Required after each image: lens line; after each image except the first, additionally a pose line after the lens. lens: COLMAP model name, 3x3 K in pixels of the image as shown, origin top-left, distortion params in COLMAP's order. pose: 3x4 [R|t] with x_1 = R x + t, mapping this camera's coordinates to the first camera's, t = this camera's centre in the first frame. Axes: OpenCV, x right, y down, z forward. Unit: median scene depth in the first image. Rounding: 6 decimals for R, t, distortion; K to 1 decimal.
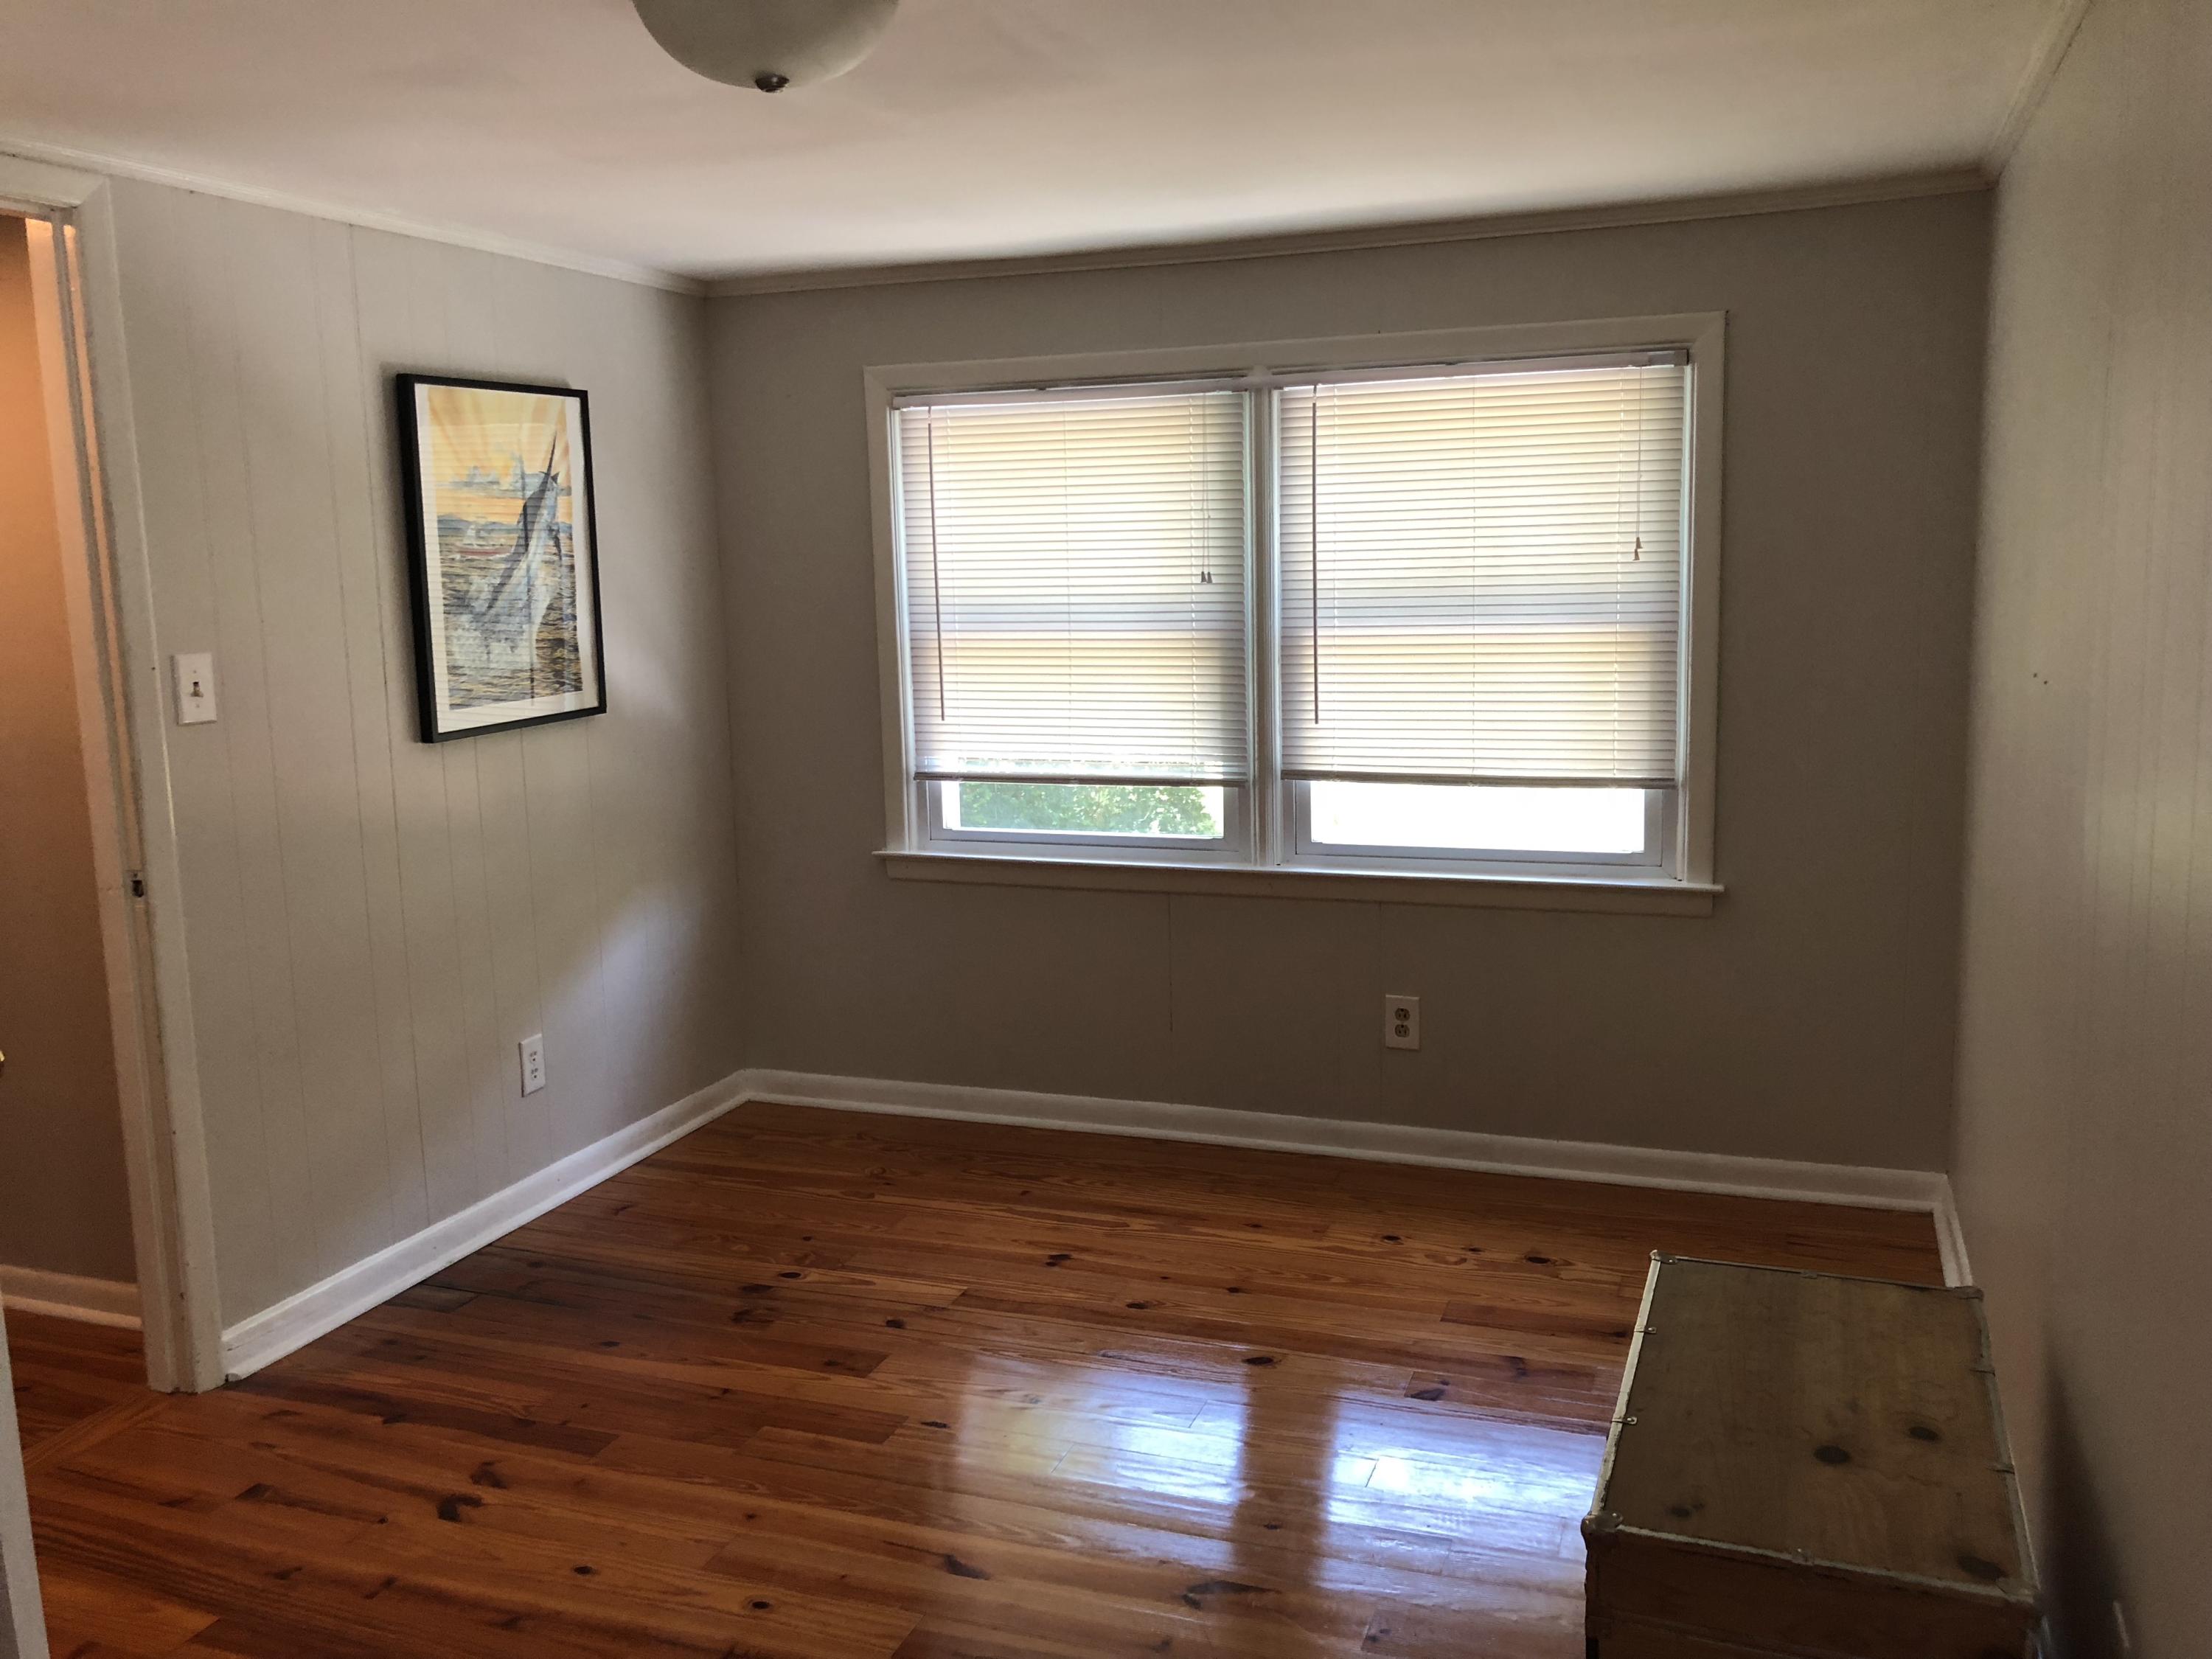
lens RADIAL K [[1836.1, 0, 1101.2], [0, 1836.1, 814.8], [0, 0, 1]] dist [0.009247, 0.012786]
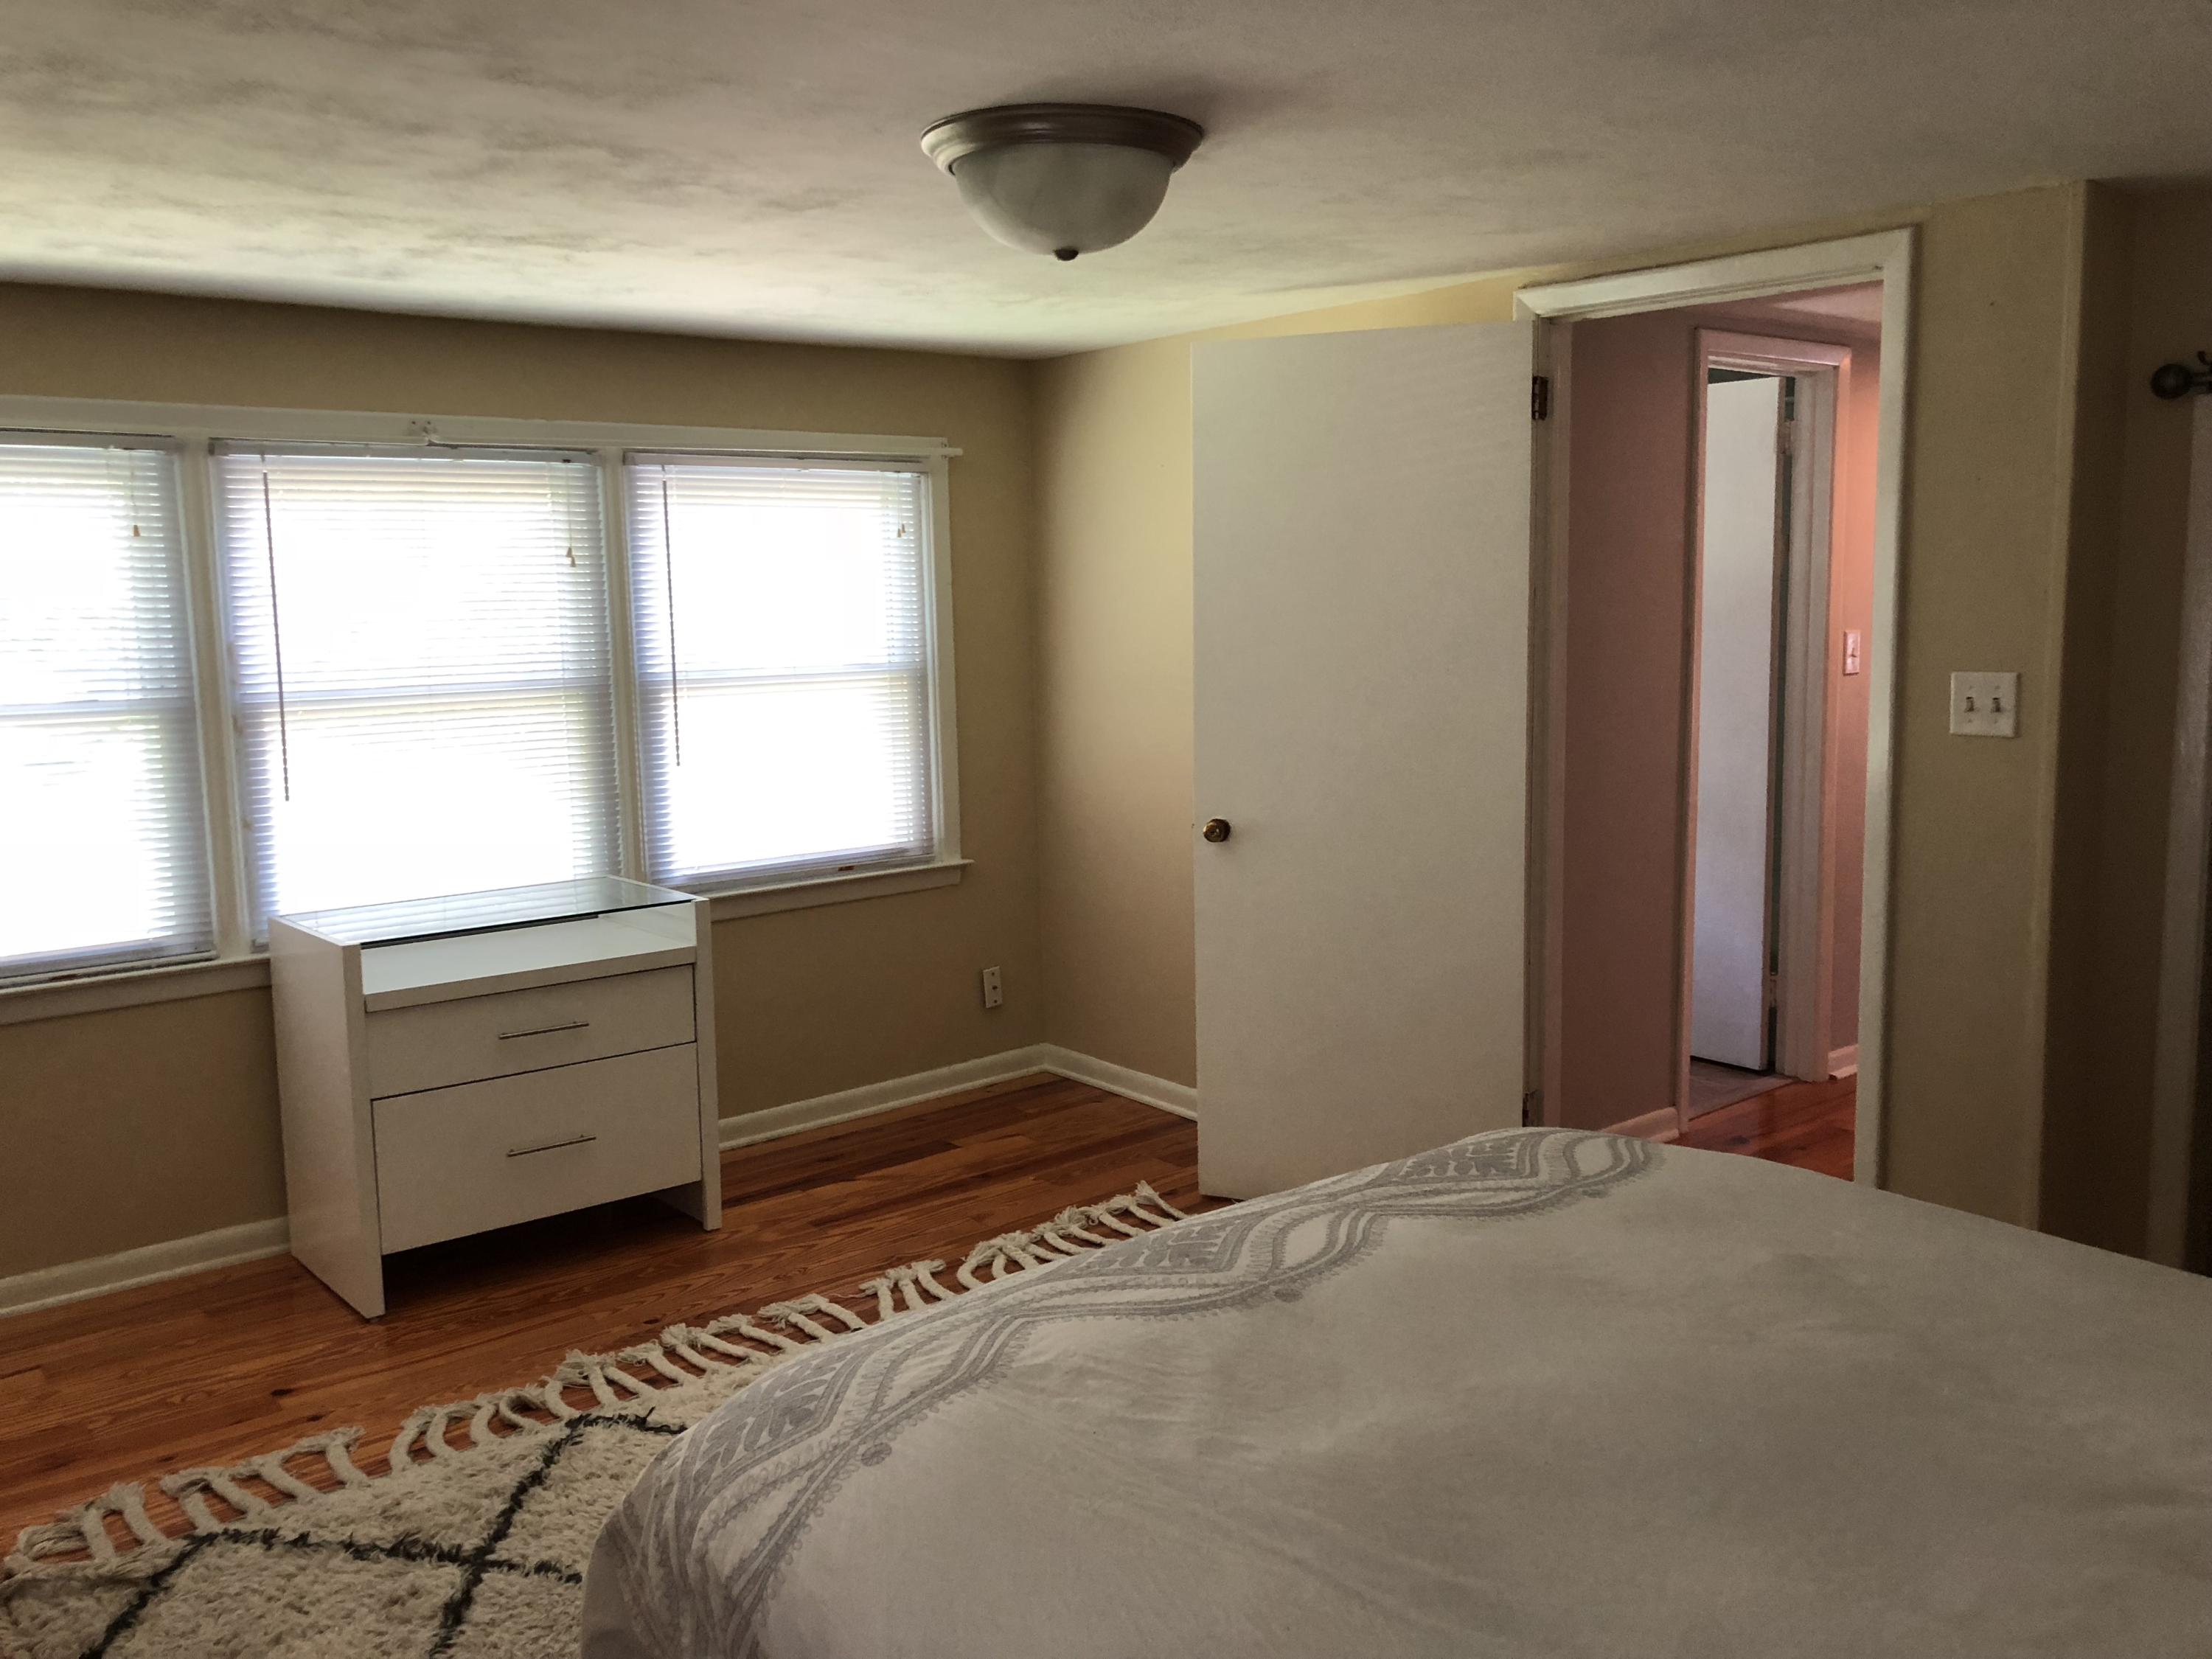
lens RADIAL K [[1764.4, 0, 1106.0], [0, 1764.4, 829.5], [0, 0, 1]] dist [-0.162515, 0.001954]
pose [[0.489681, -0.100242, 0.866120, -0.747212], [0.133693, 0.990254, 0.039023, -0.020310], [-0.861591, 0.096685, 0.498311, 0.278872]]
